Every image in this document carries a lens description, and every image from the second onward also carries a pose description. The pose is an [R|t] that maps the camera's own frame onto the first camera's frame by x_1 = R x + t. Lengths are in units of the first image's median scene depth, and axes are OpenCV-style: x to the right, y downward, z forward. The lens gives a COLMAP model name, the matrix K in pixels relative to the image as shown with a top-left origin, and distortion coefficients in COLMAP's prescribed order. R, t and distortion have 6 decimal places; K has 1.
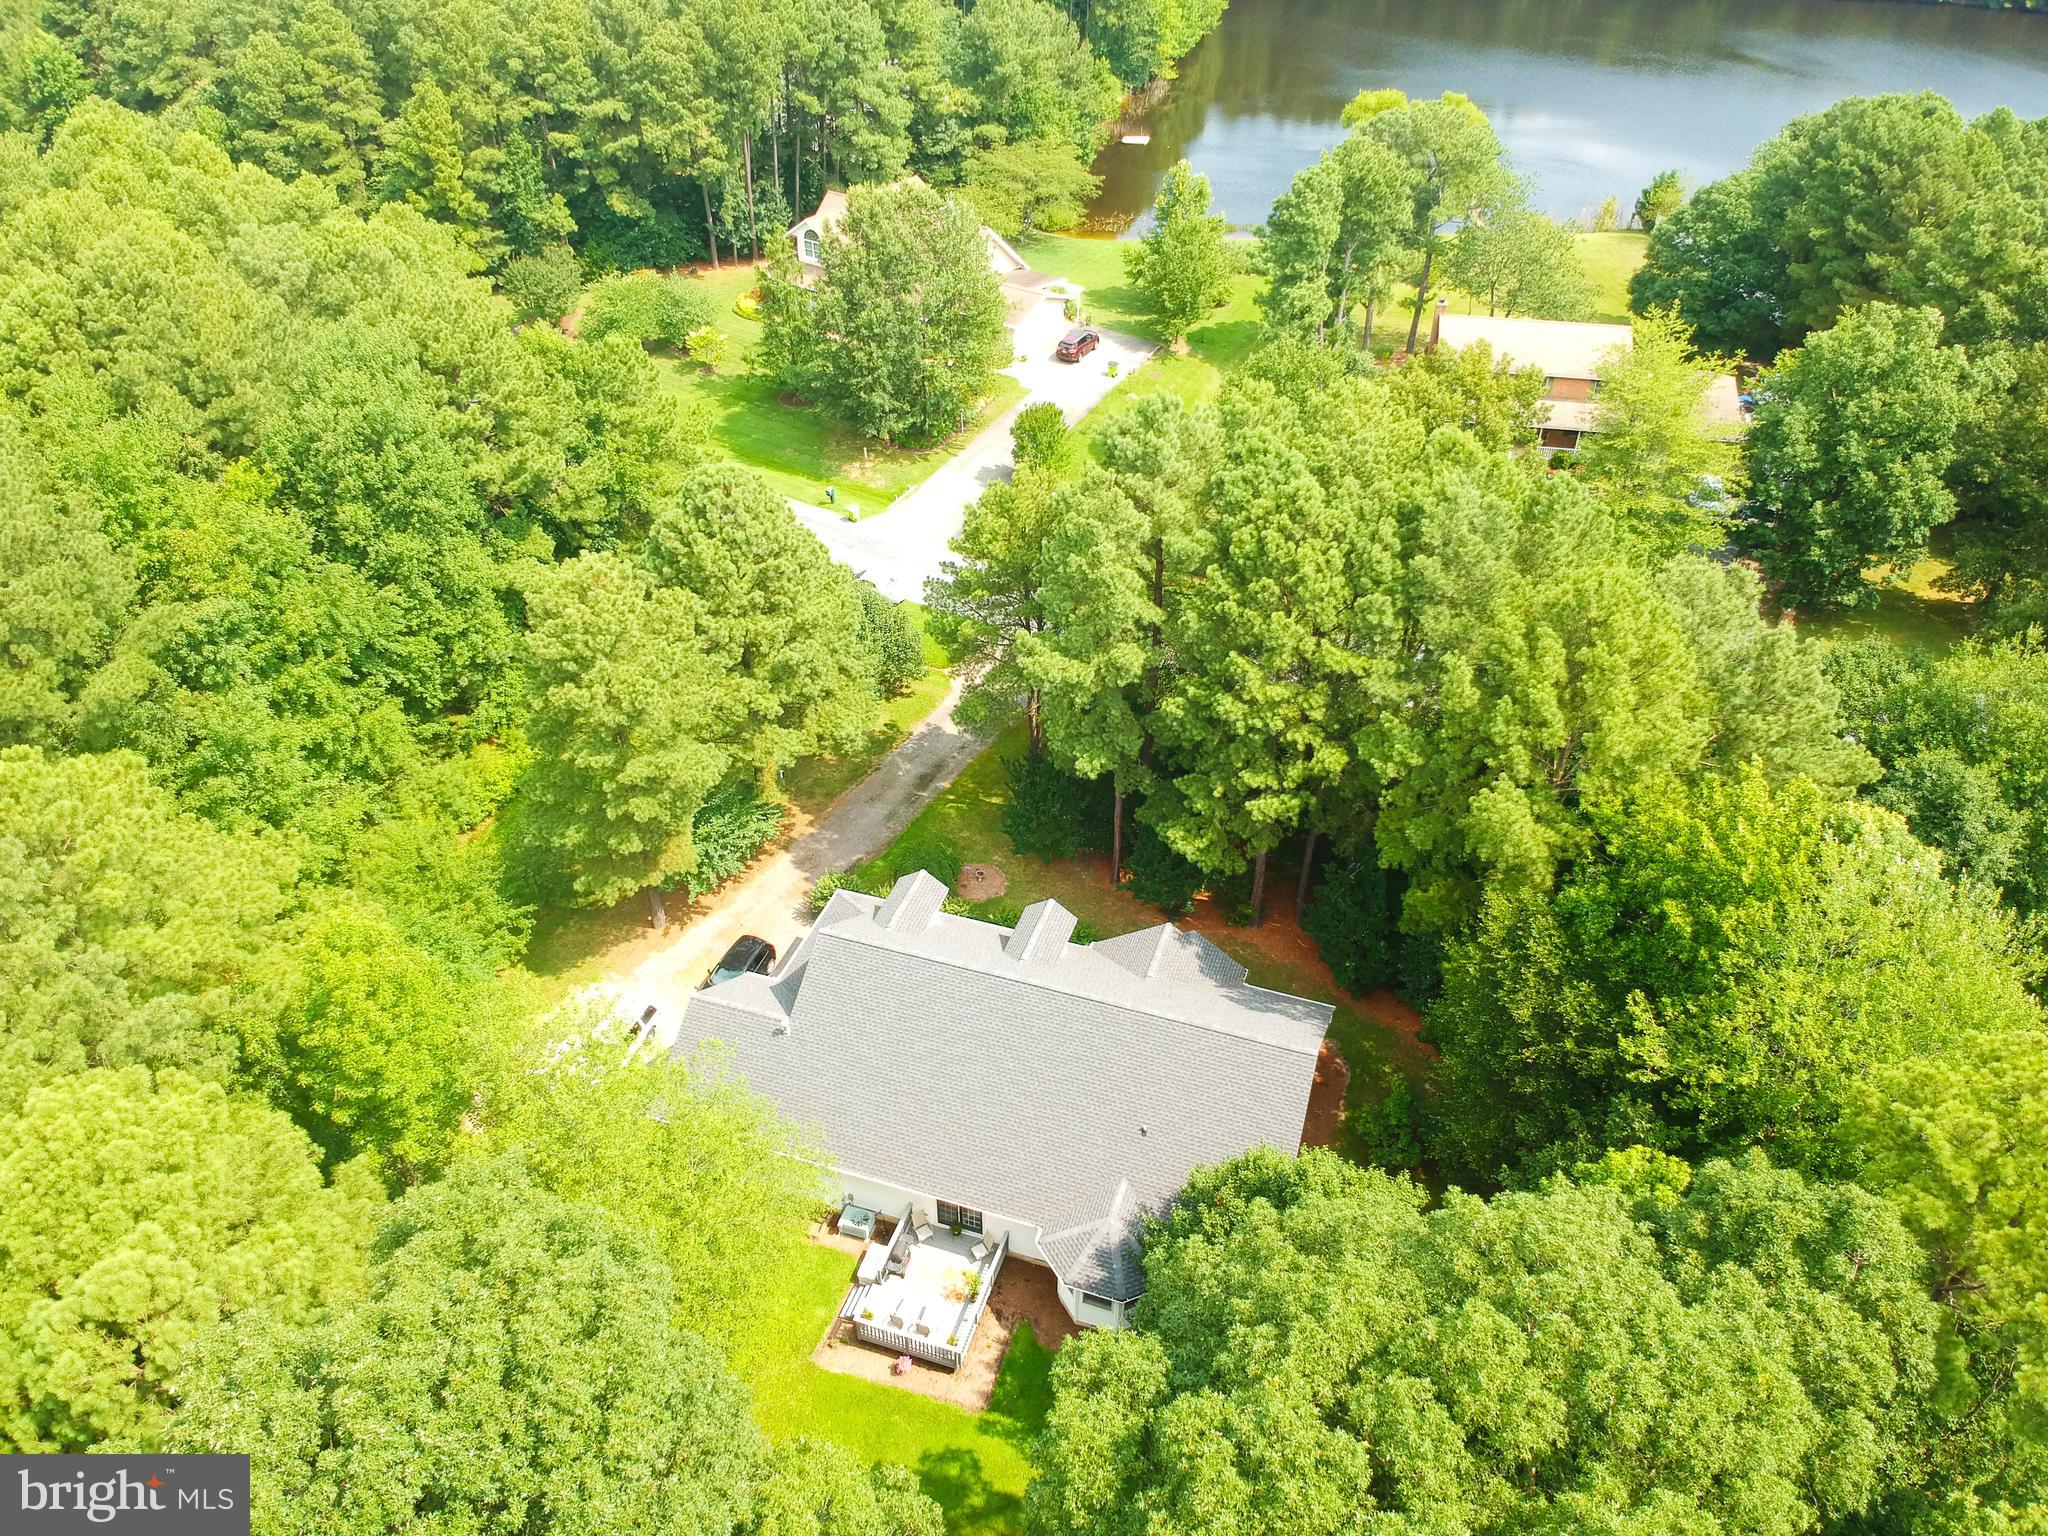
lens RADIAL K [[1593.7, 0, 1031.1], [0, 1593.7, 761.9], [0, 0, 1]] dist [0.203006, -0.248732]
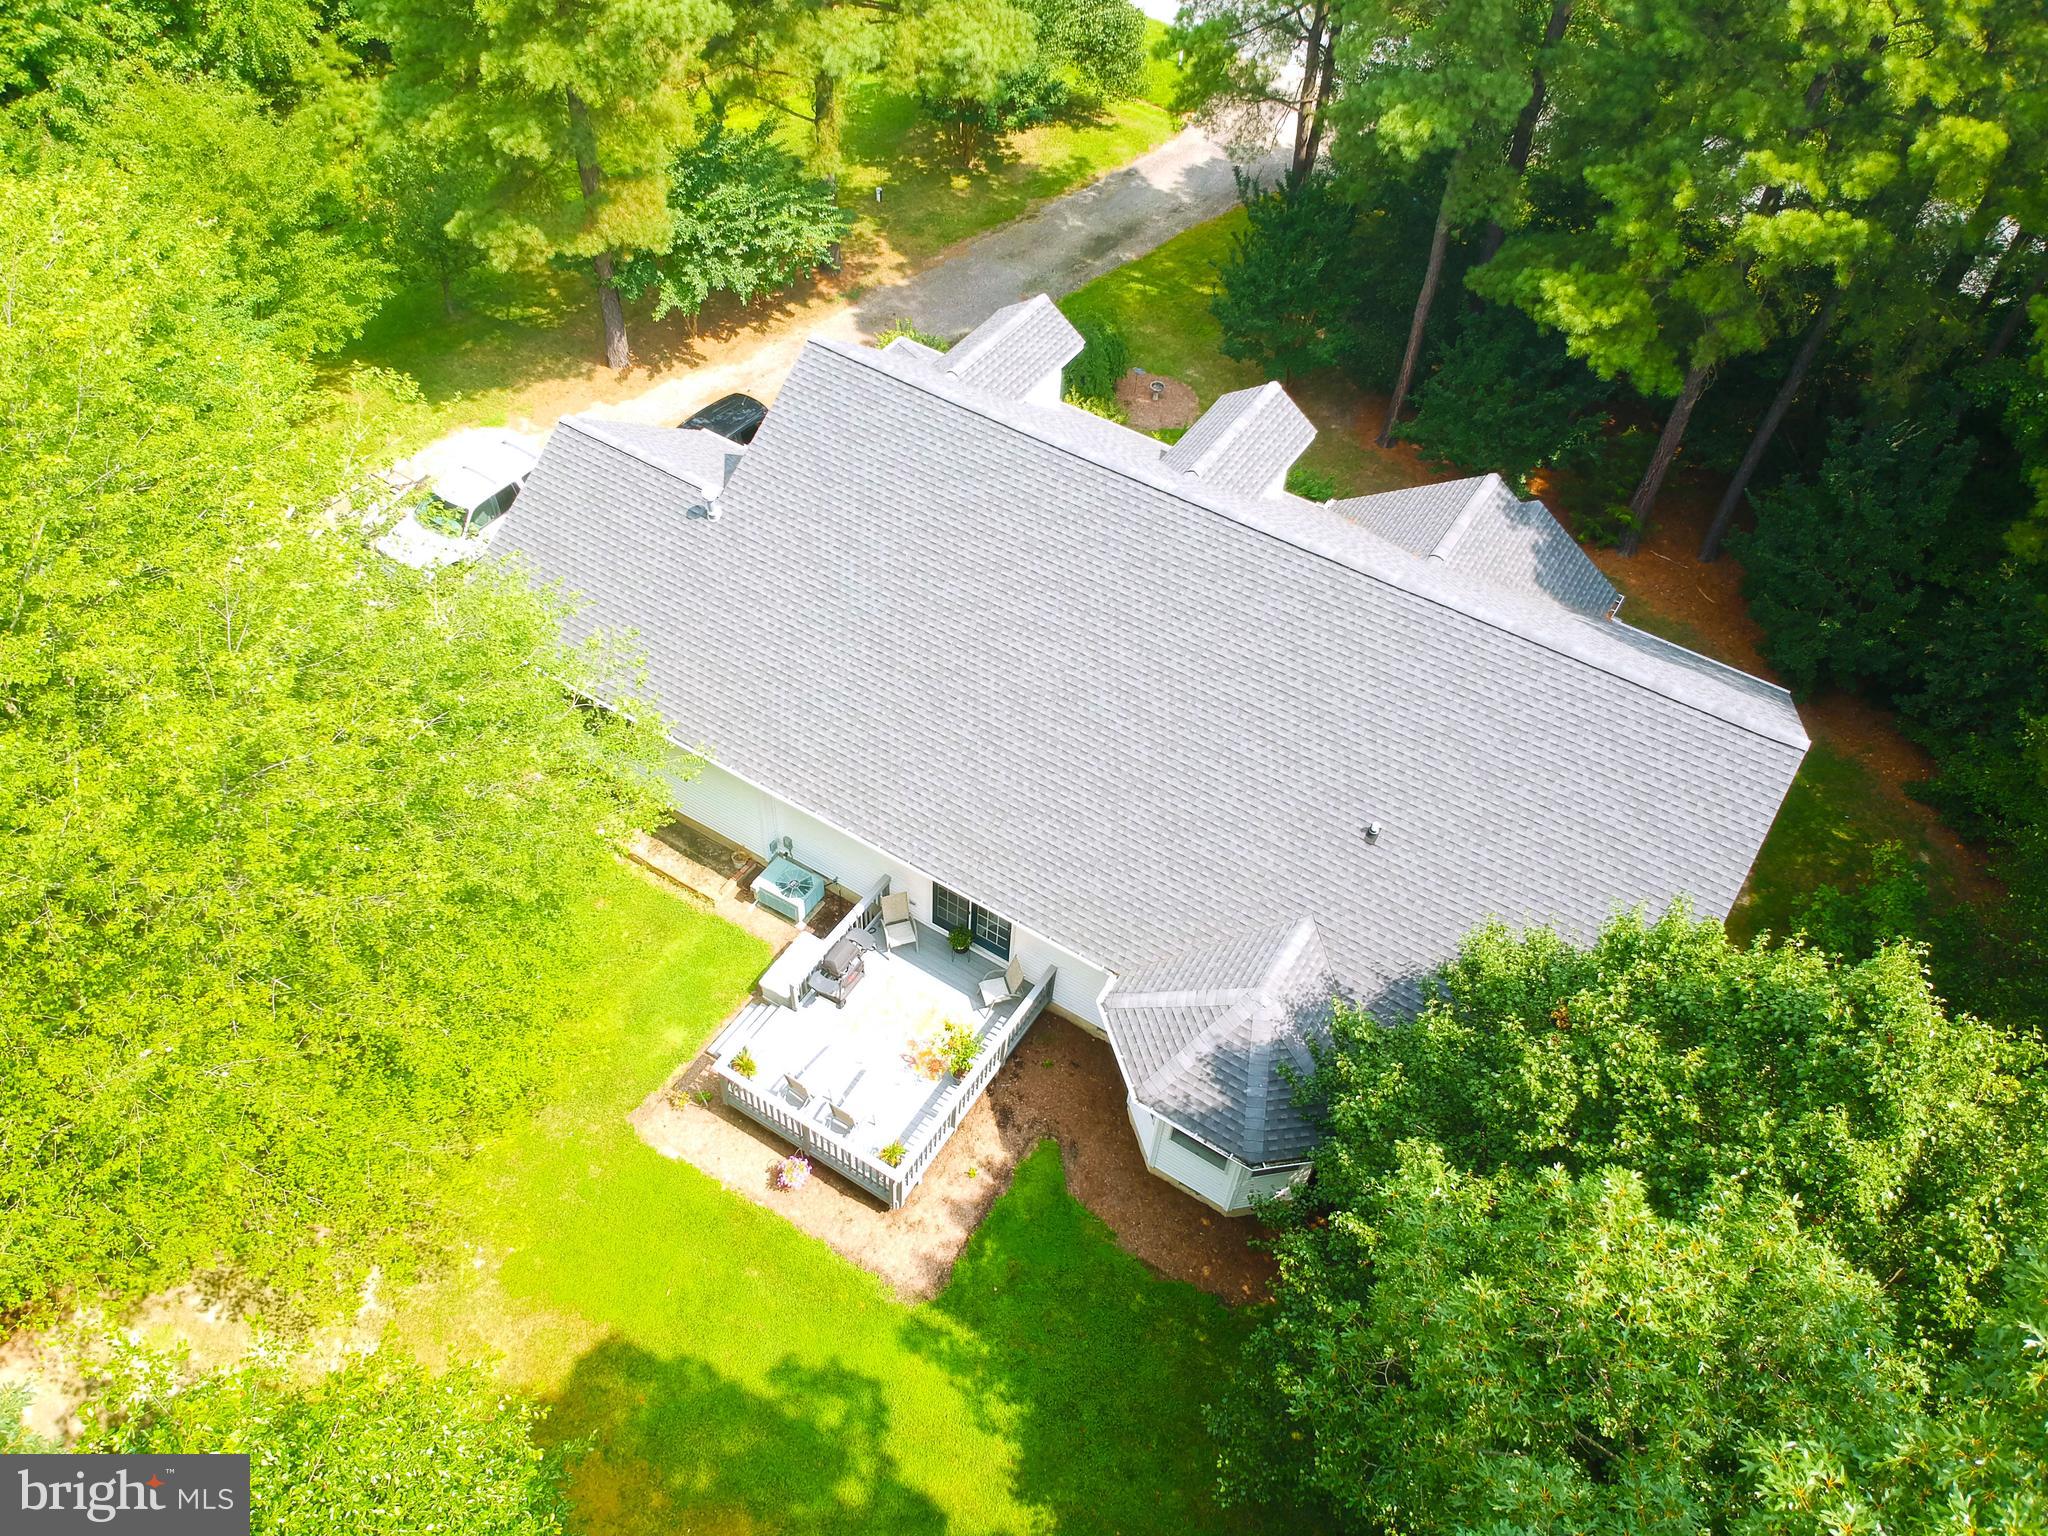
lens RADIAL K [[1593.7, 0, 1031.1], [0, 1593.7, 761.9], [0, 0, 1]] dist [0.203006, -0.248732]
pose [[0.972965, 0.204399, -0.107522, 0.018891], [-0.183974, 0.967372, 0.174196, 0.138309], [0.139620, -0.149705, 0.978823, 0.505982]]
